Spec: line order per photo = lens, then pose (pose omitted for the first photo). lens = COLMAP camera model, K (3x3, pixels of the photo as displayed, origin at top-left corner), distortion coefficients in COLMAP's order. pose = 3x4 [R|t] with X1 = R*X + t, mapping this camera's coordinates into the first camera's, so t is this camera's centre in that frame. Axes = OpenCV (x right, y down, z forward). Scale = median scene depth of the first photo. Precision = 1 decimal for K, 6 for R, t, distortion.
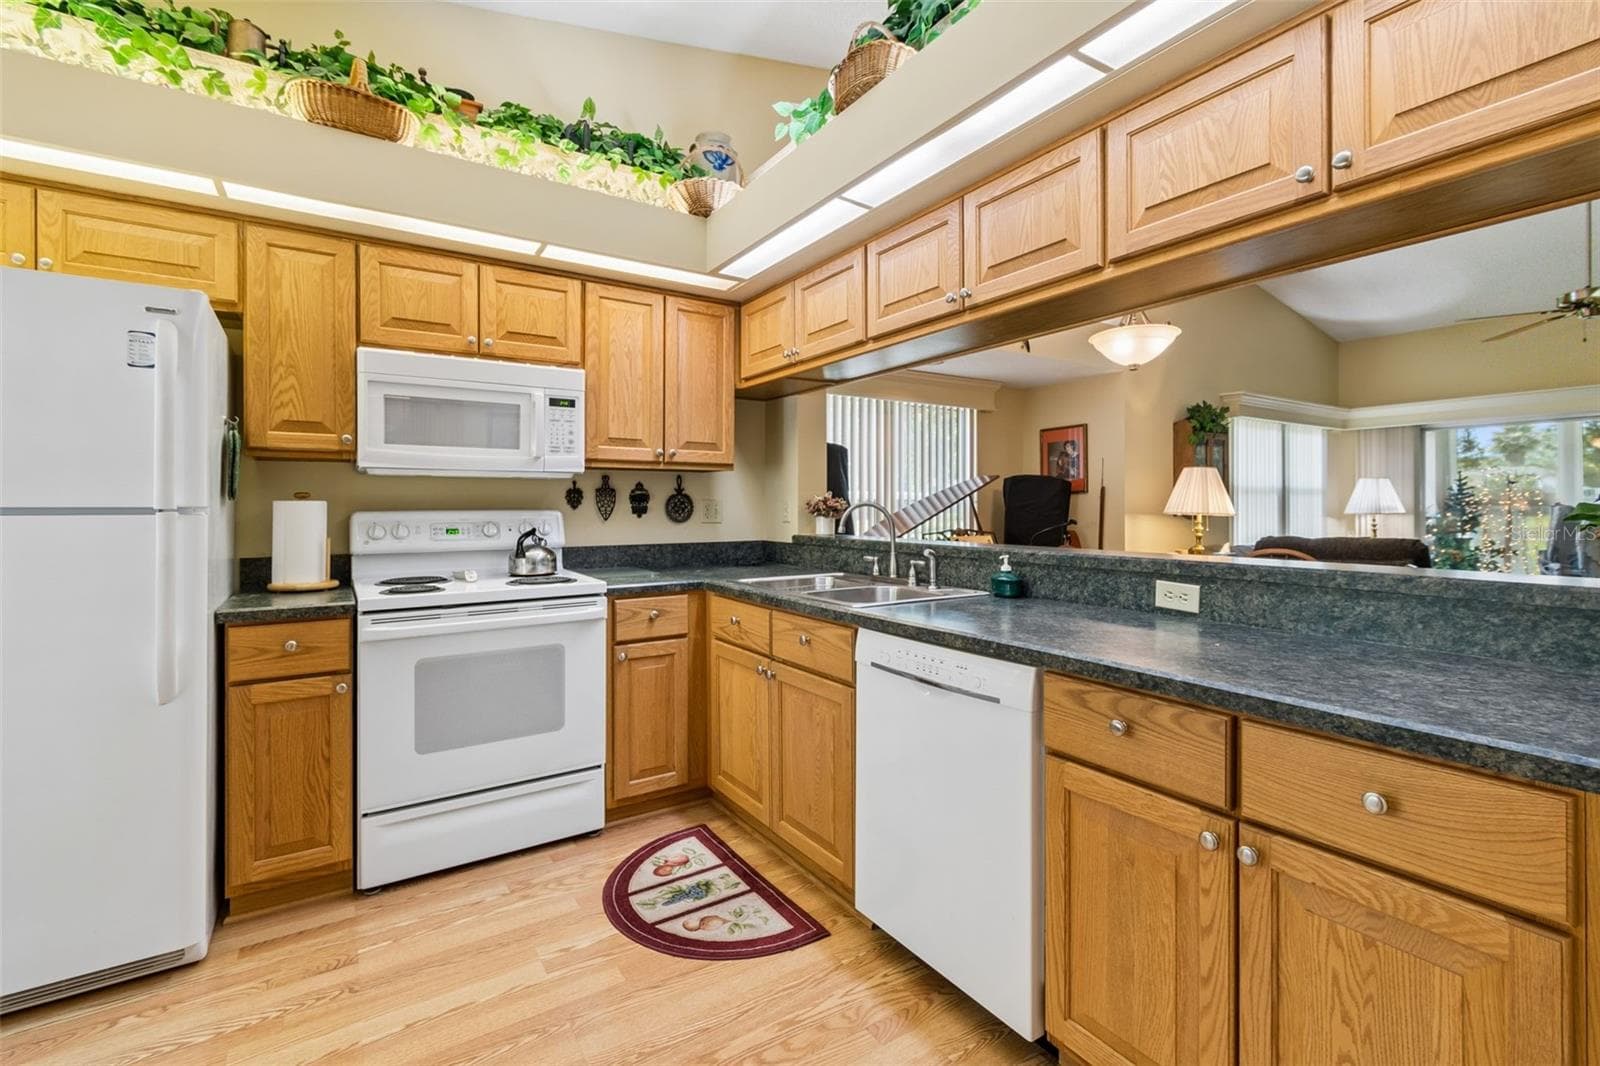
lens RADIAL K [[717.3, 0, 803.0], [0, 717.3, 506.8], [0, 0, 1]] dist [0.001587, -0.000865]
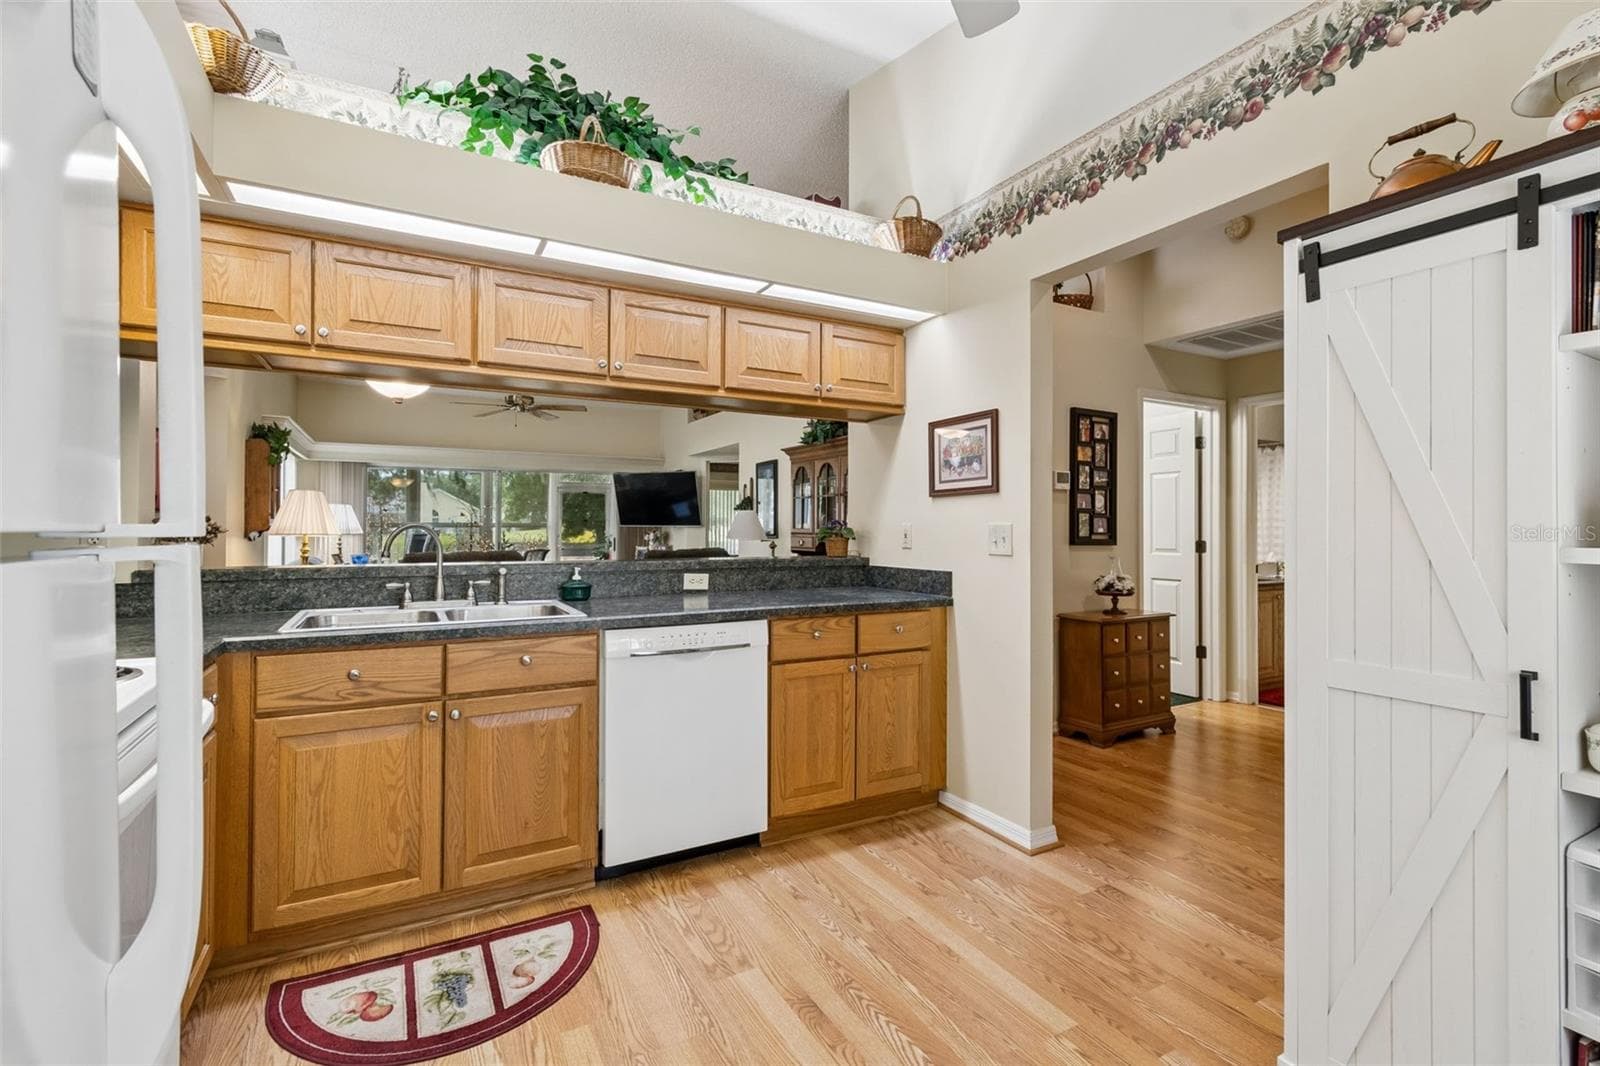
lens RADIAL K [[714.7, 0, 800.9], [0, 714.7, 523.9], [0, 0, 1]] dist [0.002236, 0.000106]
pose [[0.067778, 0.006718, 0.997678, -0.887517], [-0.002158, 0.999976, -0.006587, -0.001441], [-0.997698, -0.001707, 0.067791, 0.488901]]
